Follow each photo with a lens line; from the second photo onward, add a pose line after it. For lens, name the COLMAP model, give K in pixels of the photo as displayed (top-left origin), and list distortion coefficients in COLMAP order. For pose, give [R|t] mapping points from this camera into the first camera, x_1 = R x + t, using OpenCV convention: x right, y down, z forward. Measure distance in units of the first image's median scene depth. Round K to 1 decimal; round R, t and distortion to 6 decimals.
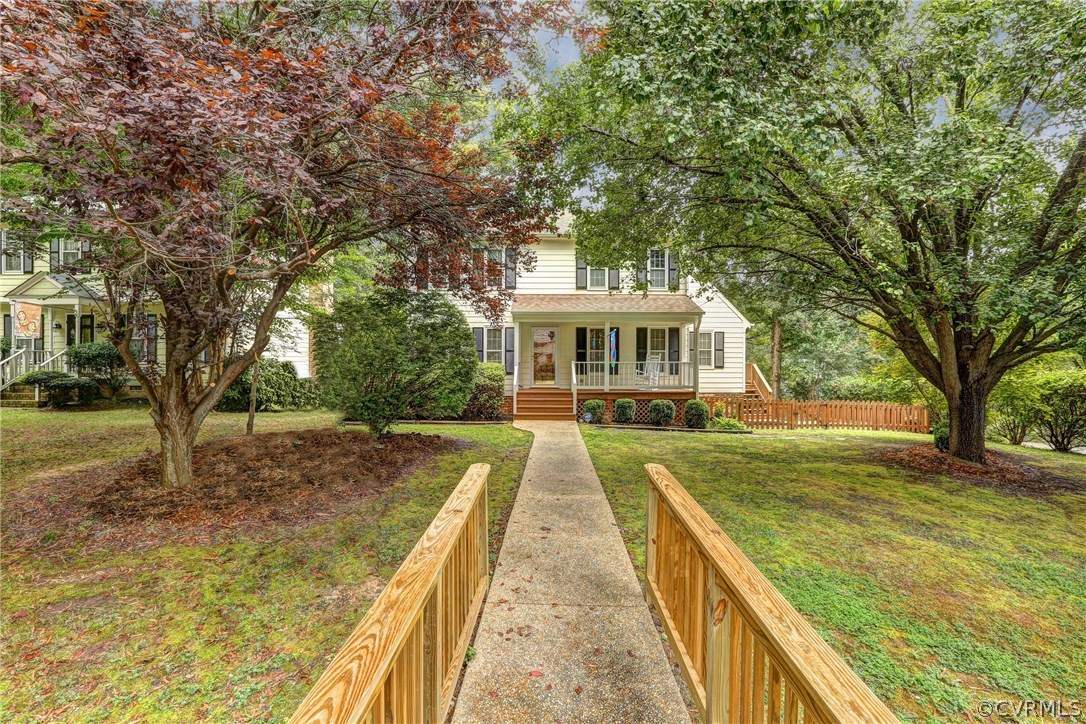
lens RADIAL K [[498.6, 0, 543.0], [0, 498.6, 362.0], [0, 0, 1]] dist [-0.052560, 0.019082]
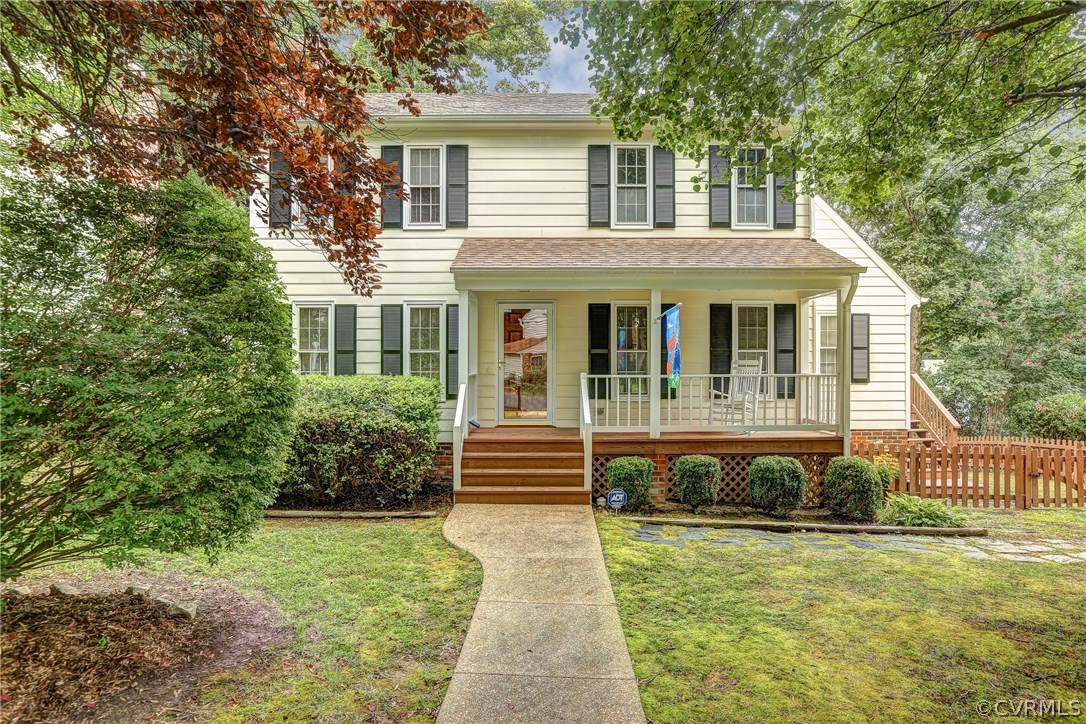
lens RADIAL K [[686.6, 0, 543.0], [0, 686.6, 362.0], [0, 0, 1]] dist [-0.001977, 0.001363]
pose [[0.999955, -0.002964, 0.009046, 0.015286], [0.002997, 0.999989, -0.003712, -0.009657], [-0.009035, 0.003739, 0.999952, 0.329657]]
